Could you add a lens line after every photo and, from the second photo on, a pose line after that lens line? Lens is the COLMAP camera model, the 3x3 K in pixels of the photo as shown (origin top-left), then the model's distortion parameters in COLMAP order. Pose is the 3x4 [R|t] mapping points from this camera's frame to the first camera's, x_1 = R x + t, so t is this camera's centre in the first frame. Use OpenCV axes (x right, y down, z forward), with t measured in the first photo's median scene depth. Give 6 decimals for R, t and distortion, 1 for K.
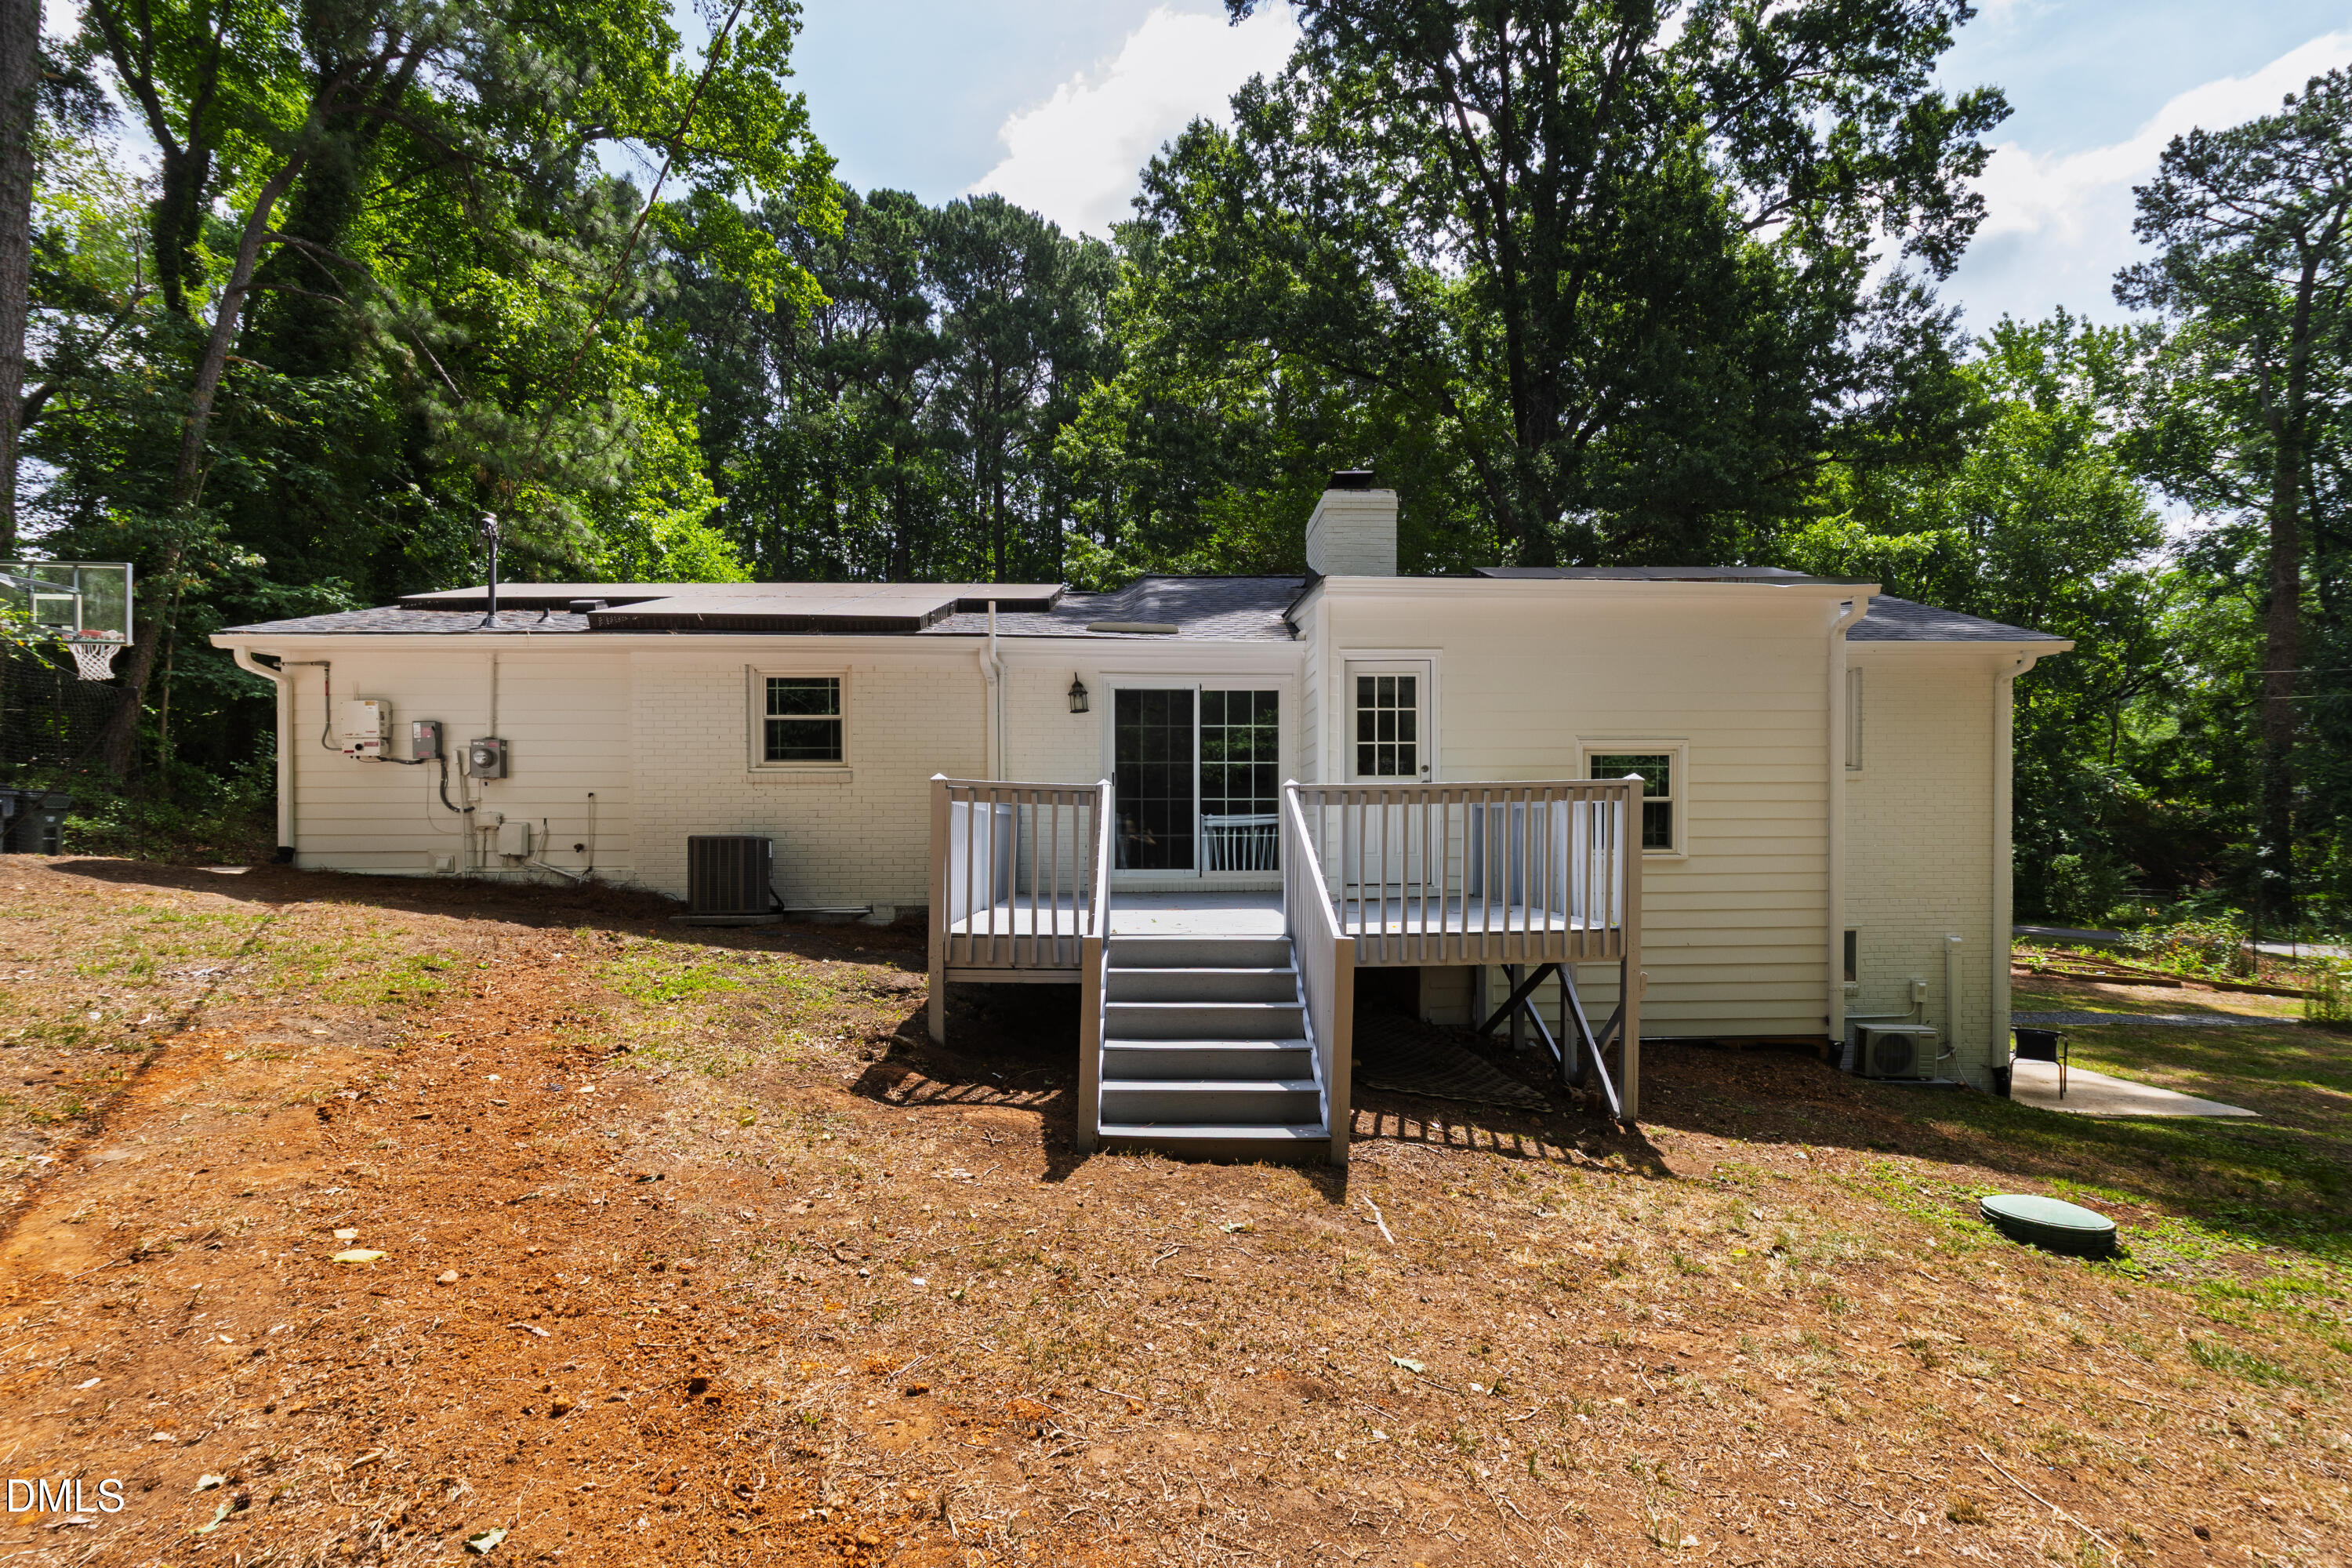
lens RADIAL K [[1055.5, 0, 1205.8], [0, 1055.5, 865.0], [0, 0, 1]] dist [-0.001177, 0.000504]
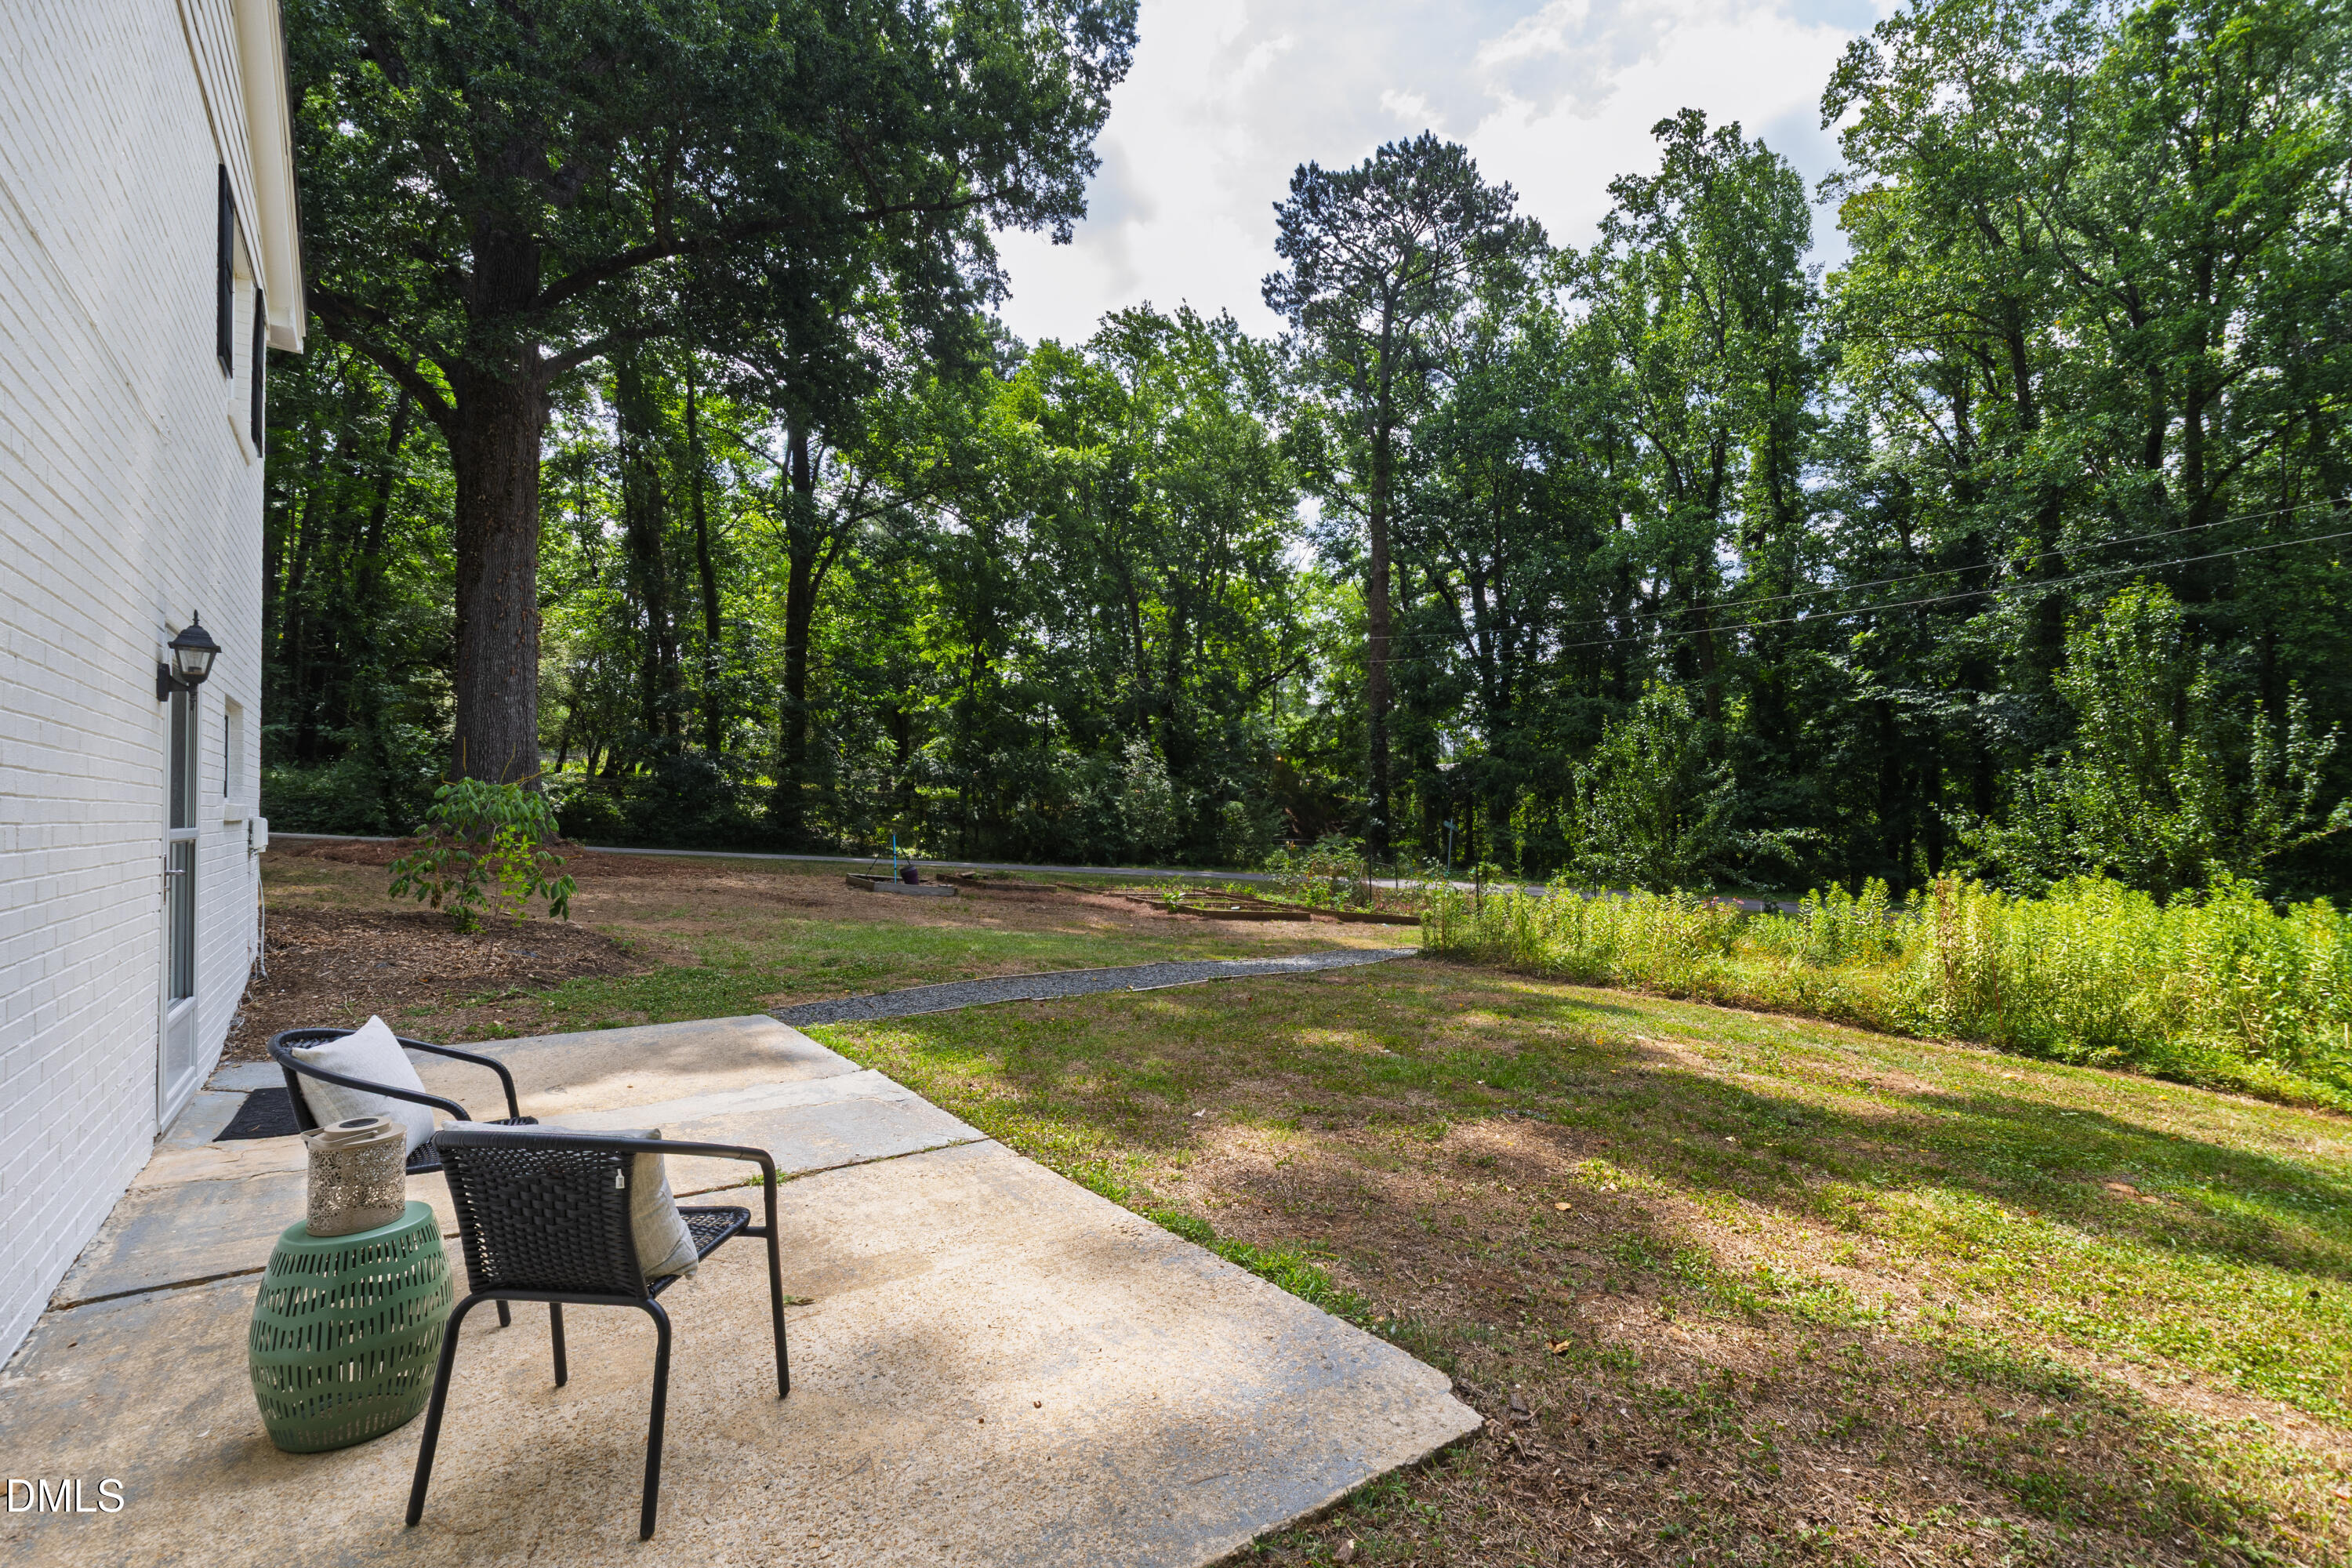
lens RADIAL K [[1055.5, 0, 1160.0], [0, 1055.5, 776.0], [0, 0, 1]] dist [-0.001177, 0.000504]
pose [[0.830535, 0.021756, 0.556541, 0.309352], [0.013637, 0.998143, -0.059371, 0.042756], [-0.556799, 0.056899, 0.828696, 0.316377]]
